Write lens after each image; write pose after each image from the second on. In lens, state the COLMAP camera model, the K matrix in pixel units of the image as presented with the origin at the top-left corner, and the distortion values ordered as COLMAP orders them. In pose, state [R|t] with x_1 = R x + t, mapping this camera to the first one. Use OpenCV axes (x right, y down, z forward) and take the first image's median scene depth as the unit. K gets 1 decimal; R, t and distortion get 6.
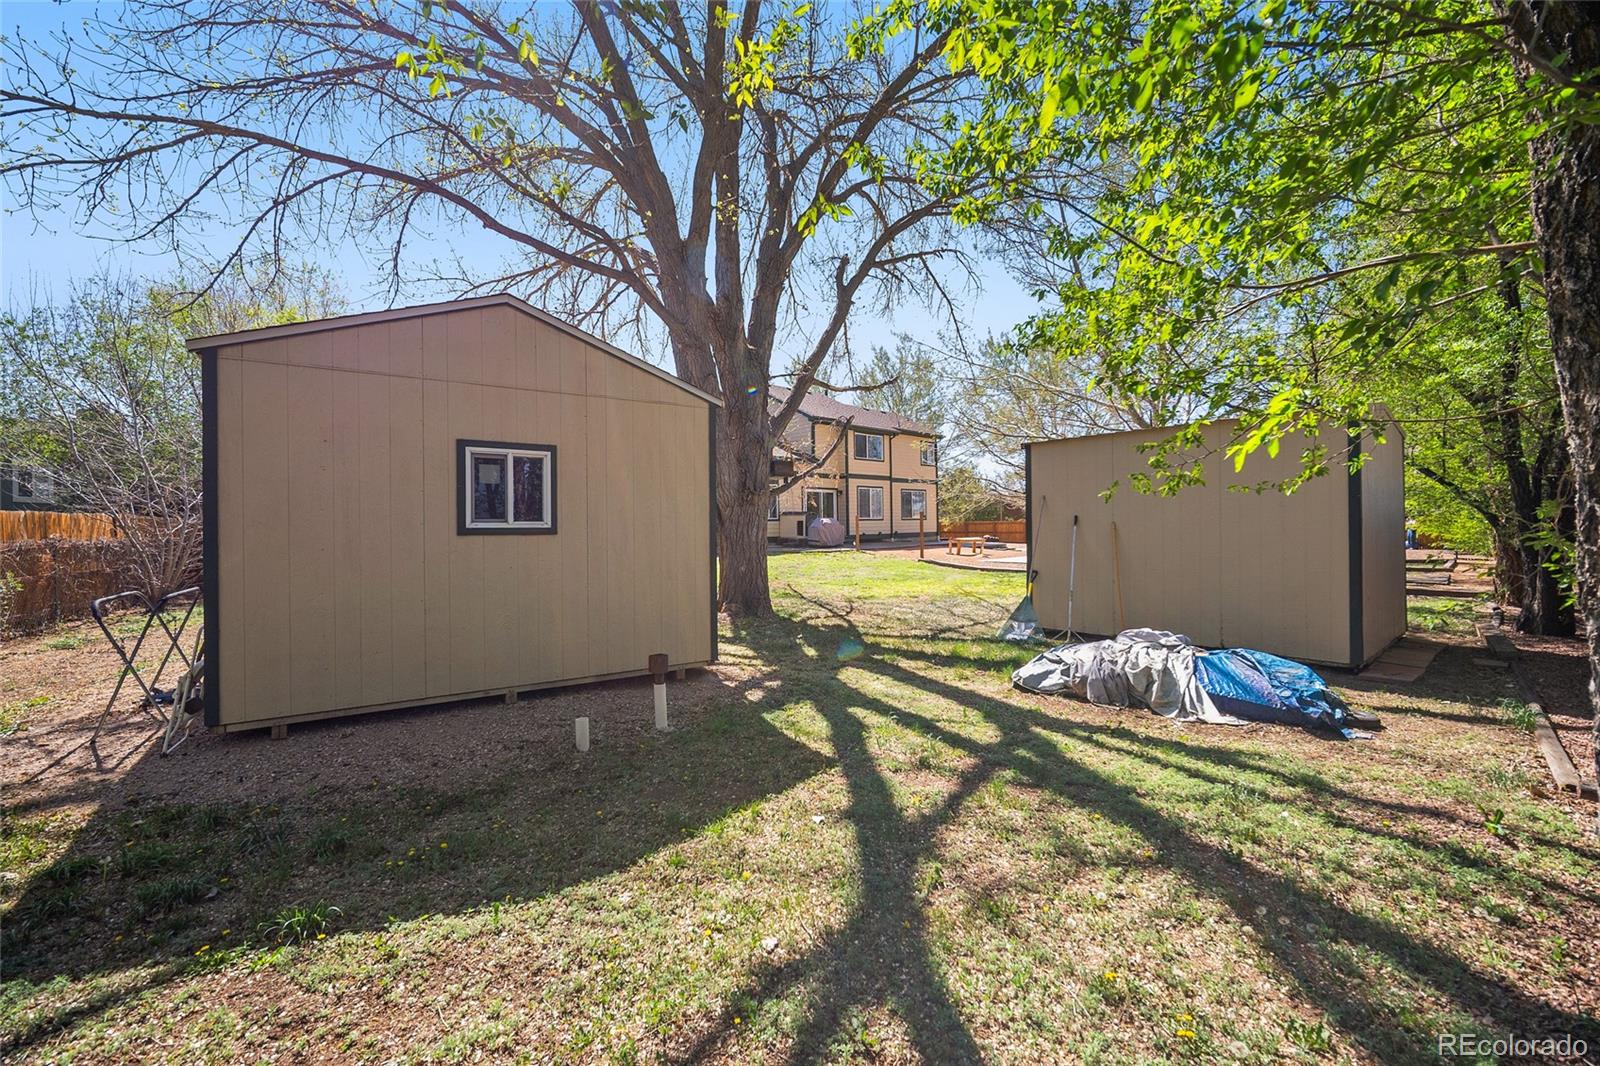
lens RADIAL K [[625.8, 0, 805.2], [0, 625.8, 526.1], [0, 0, 1]] dist [-0.002785, -0.000134]
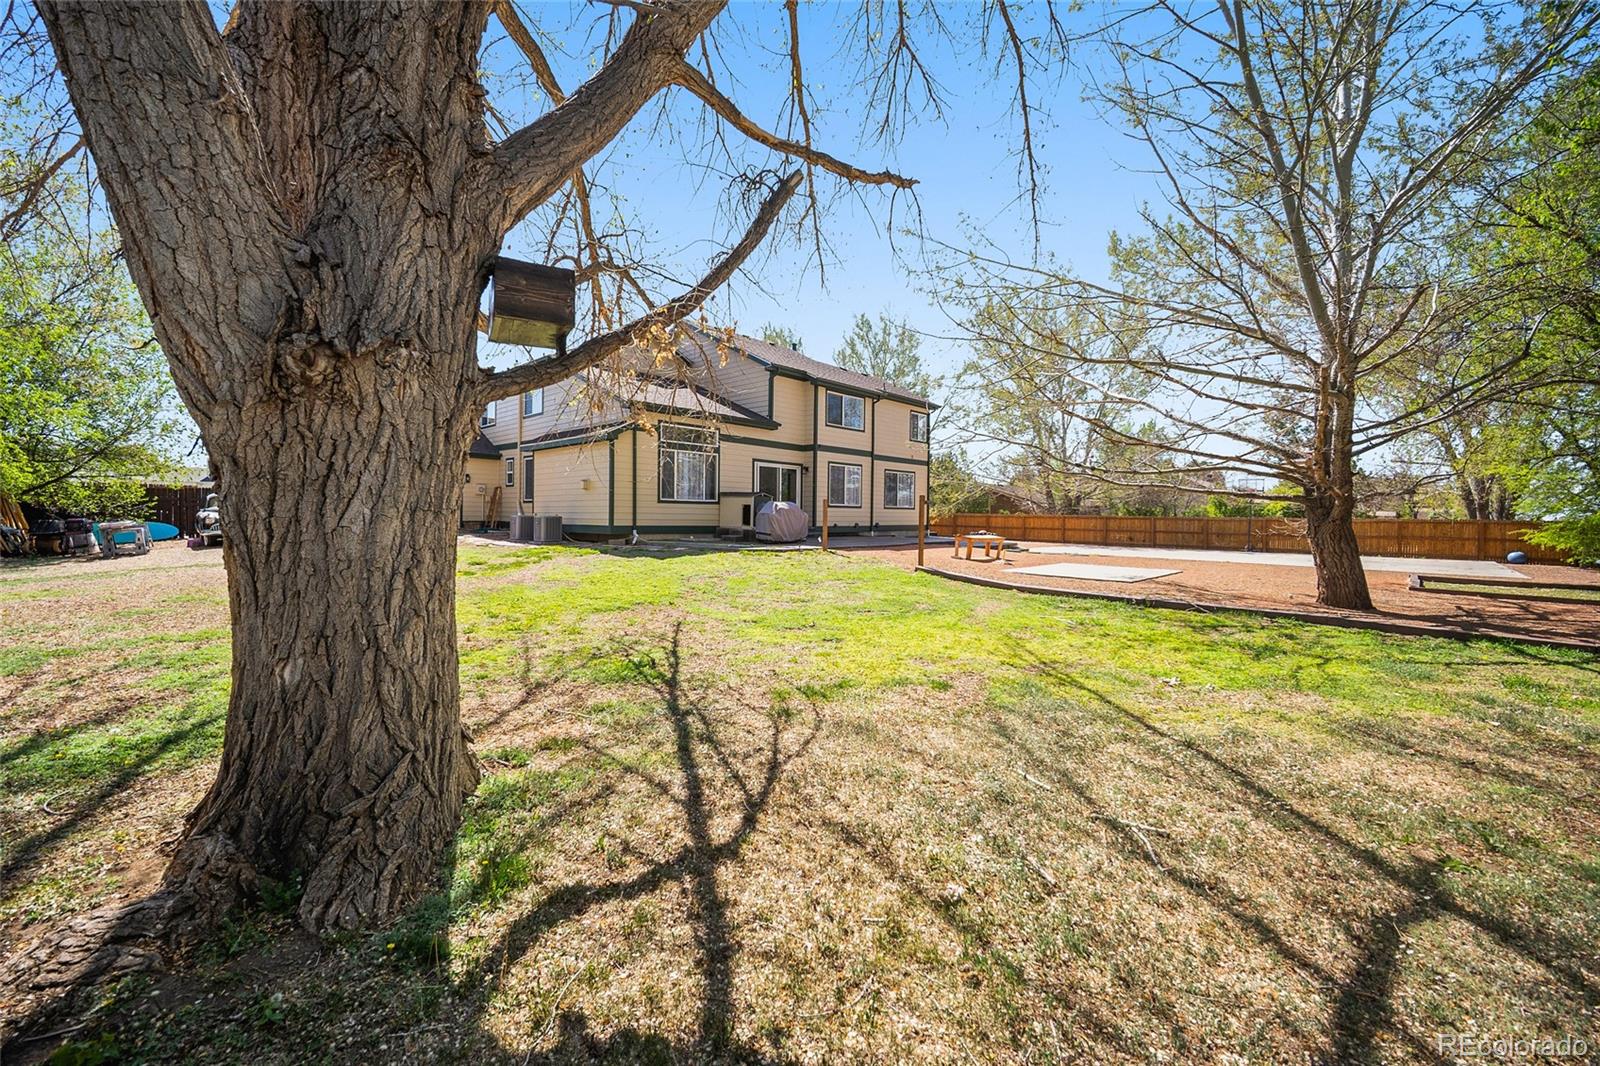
lens RADIAL K [[636.6, 0, 799.3], [0, 636.6, 517.1], [0, 0, 1]] dist [-0.000775, -0.000128]
pose [[0.999036, 0.028689, 0.033238, 0.024975], [-0.028769, 0.999584, 0.001929, 0.002355], [-0.033169, -0.002883, 0.999446, 0.238244]]
